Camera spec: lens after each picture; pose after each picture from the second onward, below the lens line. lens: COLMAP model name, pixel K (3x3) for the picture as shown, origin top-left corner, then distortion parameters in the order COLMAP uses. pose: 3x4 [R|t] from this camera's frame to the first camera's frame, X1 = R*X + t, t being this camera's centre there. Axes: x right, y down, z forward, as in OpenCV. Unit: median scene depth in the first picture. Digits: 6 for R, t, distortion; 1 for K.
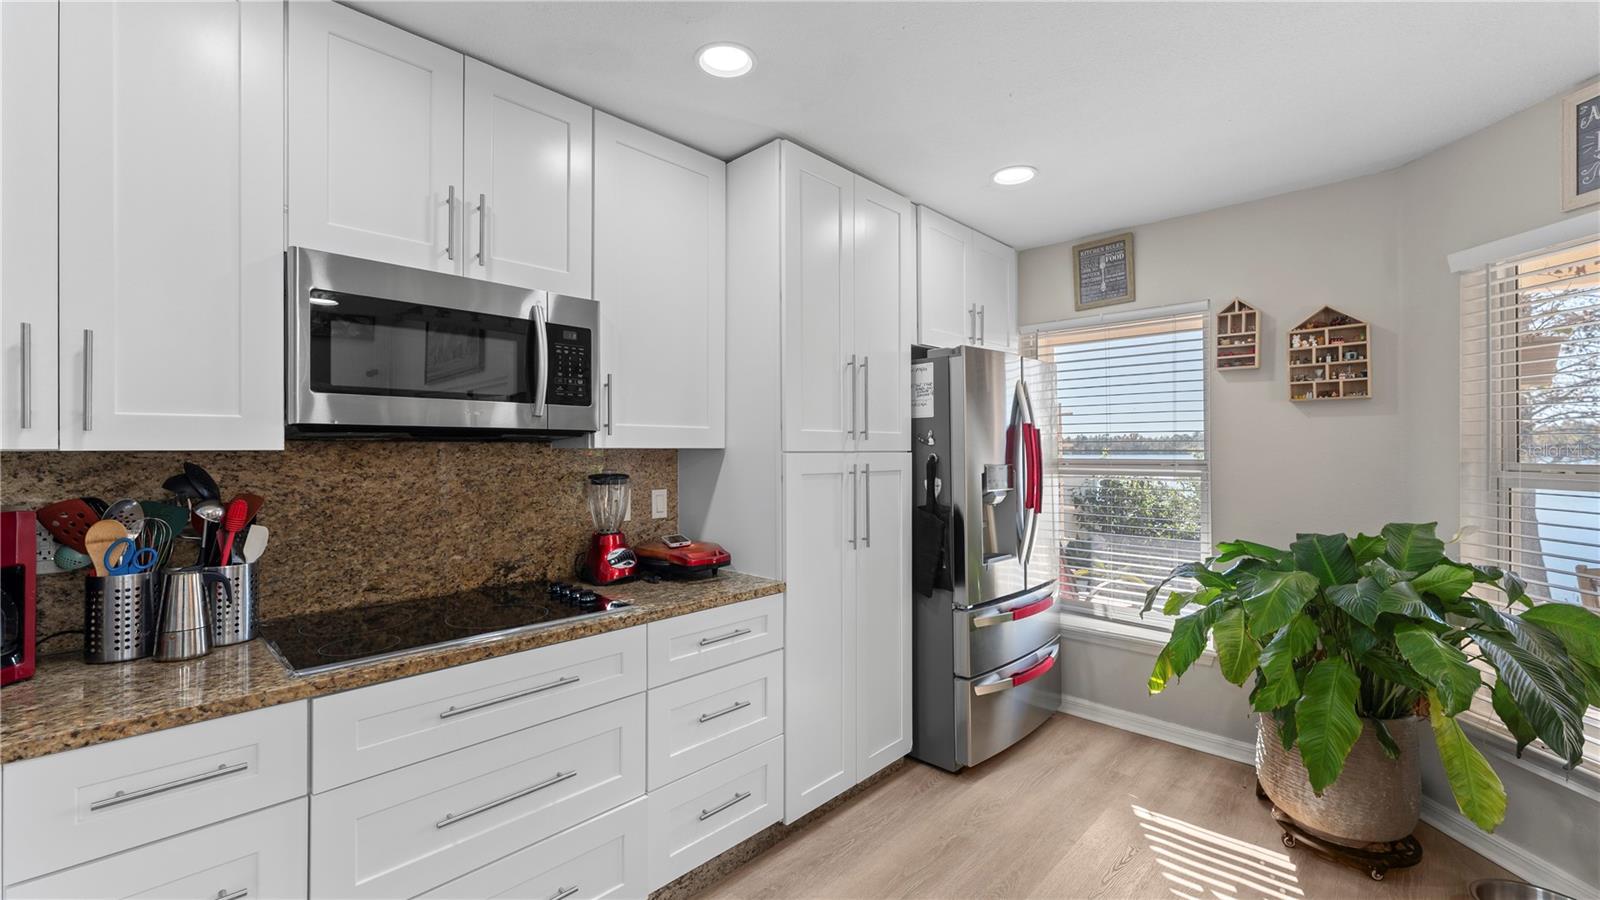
lens RADIAL K [[646.4, 0, 795.8], [0, 646.4, 452.2], [0, 0, 1]] dist [-0.000440, 0.000002]
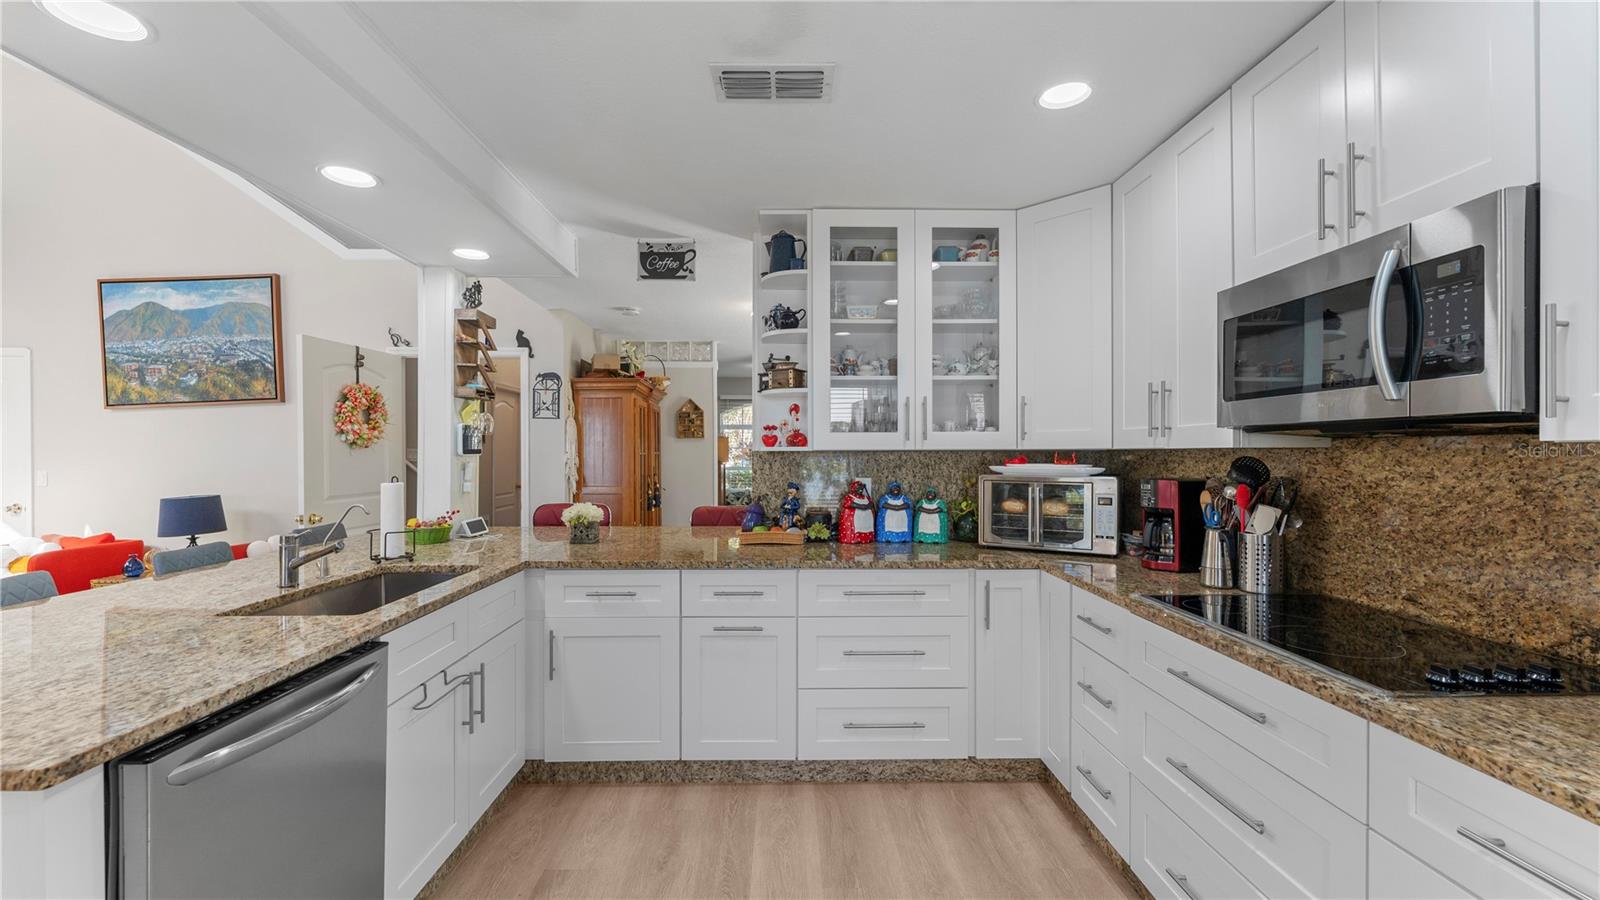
lens RADIAL K [[646.4, 0, 795.8], [0, 646.4, 452.2], [0, 0, 1]] dist [-0.000440, 0.000002]
pose [[-0.706568, 0.002378, -0.707641, 0.584333], [0.000151, 0.999995, 0.003211, 0.001348], [0.707645, 0.002162, -0.706565, 1.008884]]
